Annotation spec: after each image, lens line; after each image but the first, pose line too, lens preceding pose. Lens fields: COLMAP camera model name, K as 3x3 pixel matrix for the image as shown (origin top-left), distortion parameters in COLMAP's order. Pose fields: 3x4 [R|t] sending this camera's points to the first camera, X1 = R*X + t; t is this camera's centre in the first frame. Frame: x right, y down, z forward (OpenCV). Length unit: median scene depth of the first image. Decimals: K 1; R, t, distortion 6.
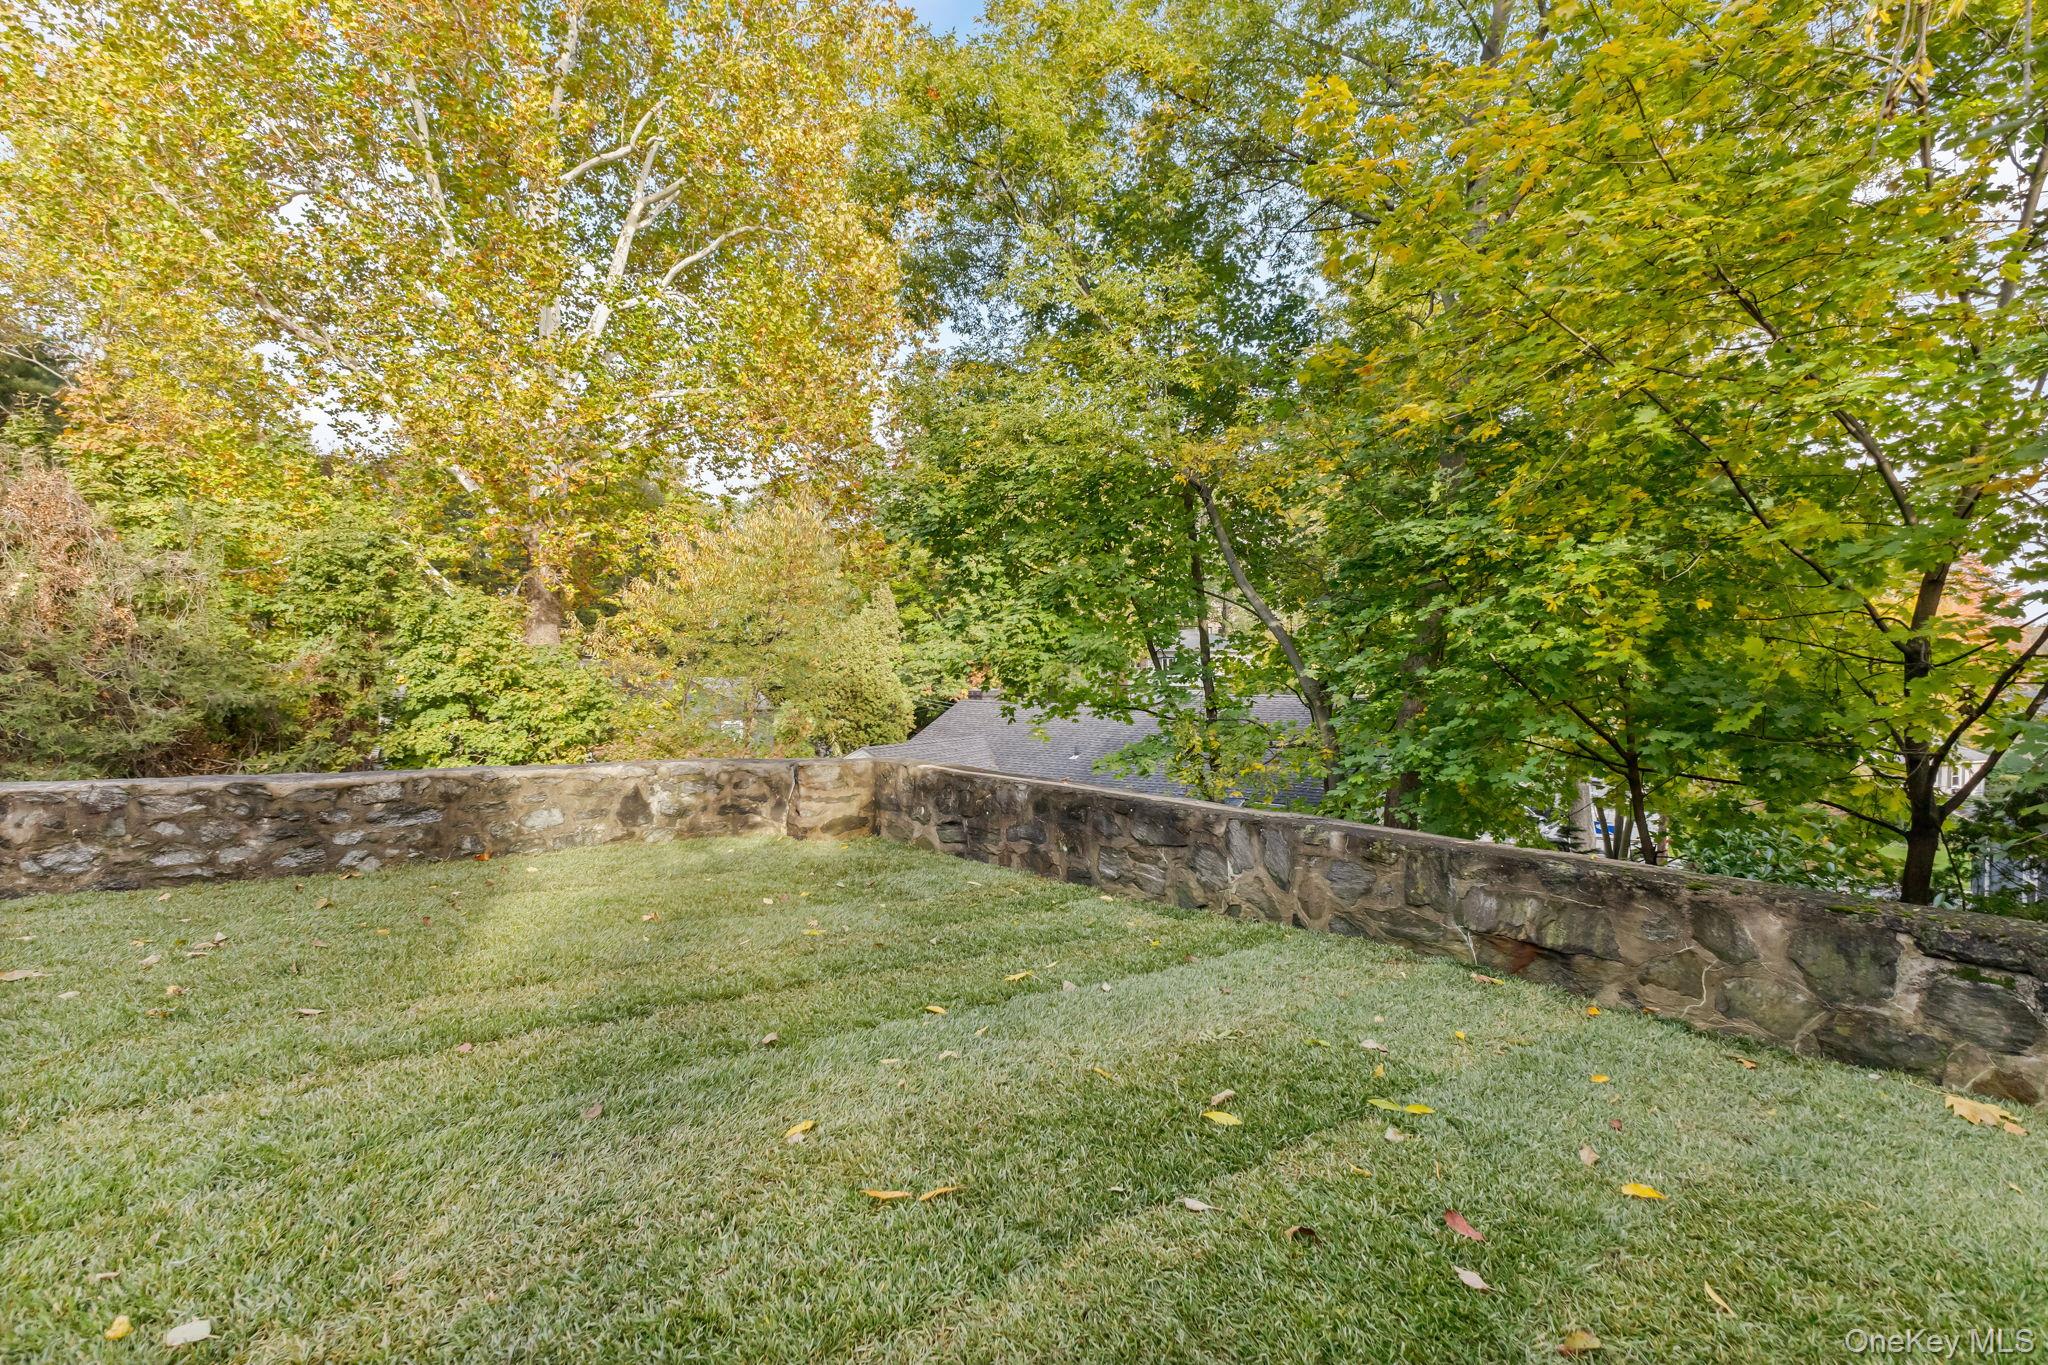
lens RADIAL K [[906.3, 0, 1024.0], [0, 906.3, 682.5], [0, 0, 1]] dist [0.003896, 0.000169]
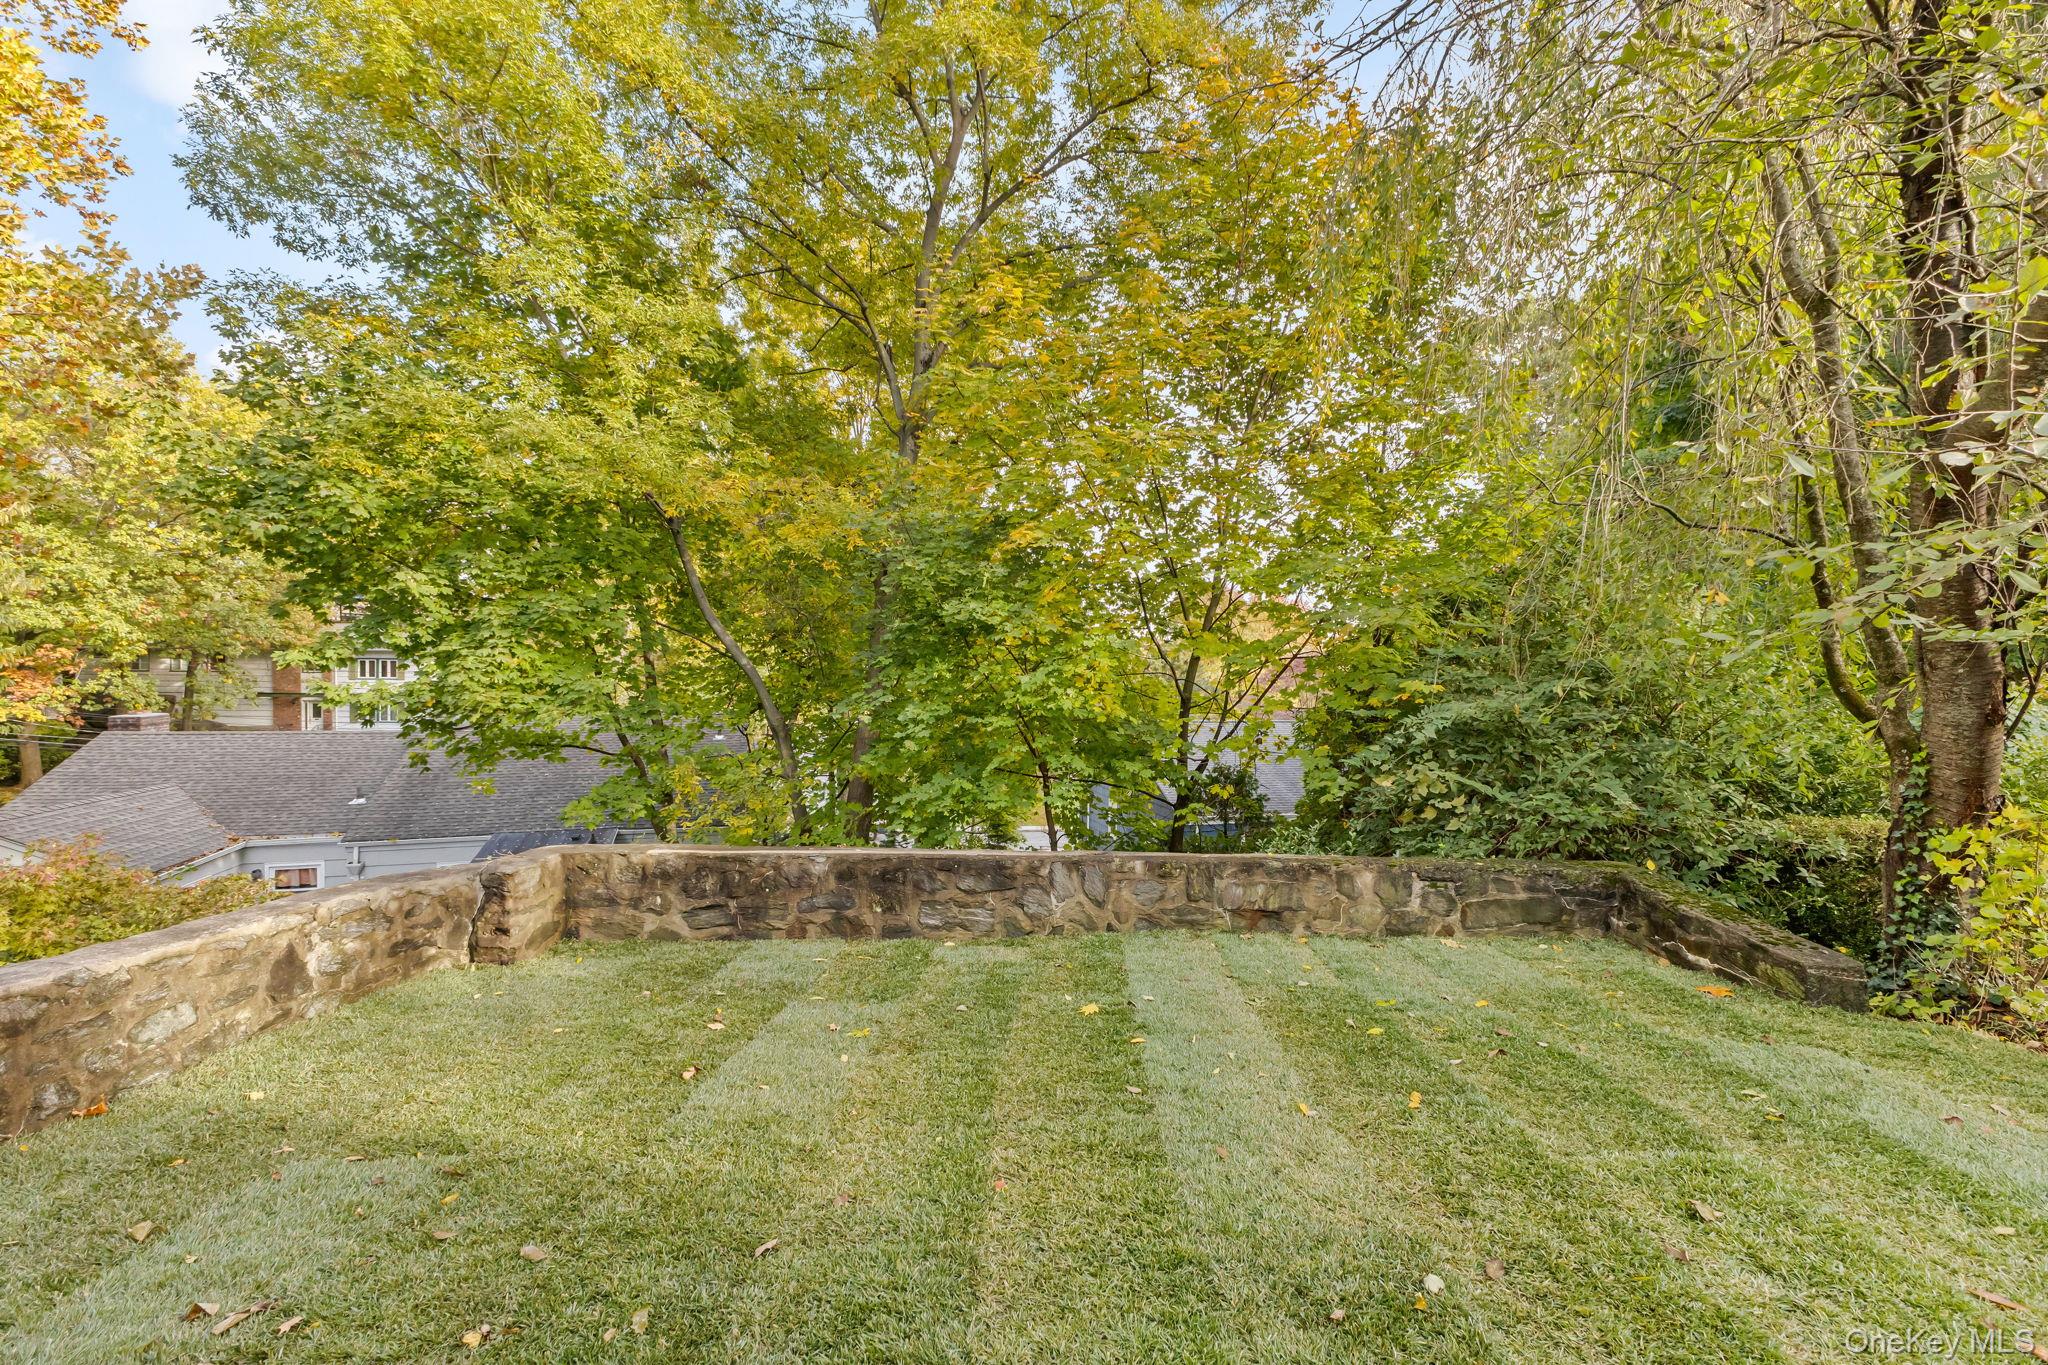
lens RADIAL K [[937.4, 0, 1020.0], [0, 937.4, 635.8], [0, 0, 1]] dist [0.020429, -0.014641]
pose [[0.656583, 0.021173, 0.753957, -0.787728], [0.000847, 0.999585, -0.028808, -0.132398], [-0.754253, 0.019553, 0.656292, 0.108712]]
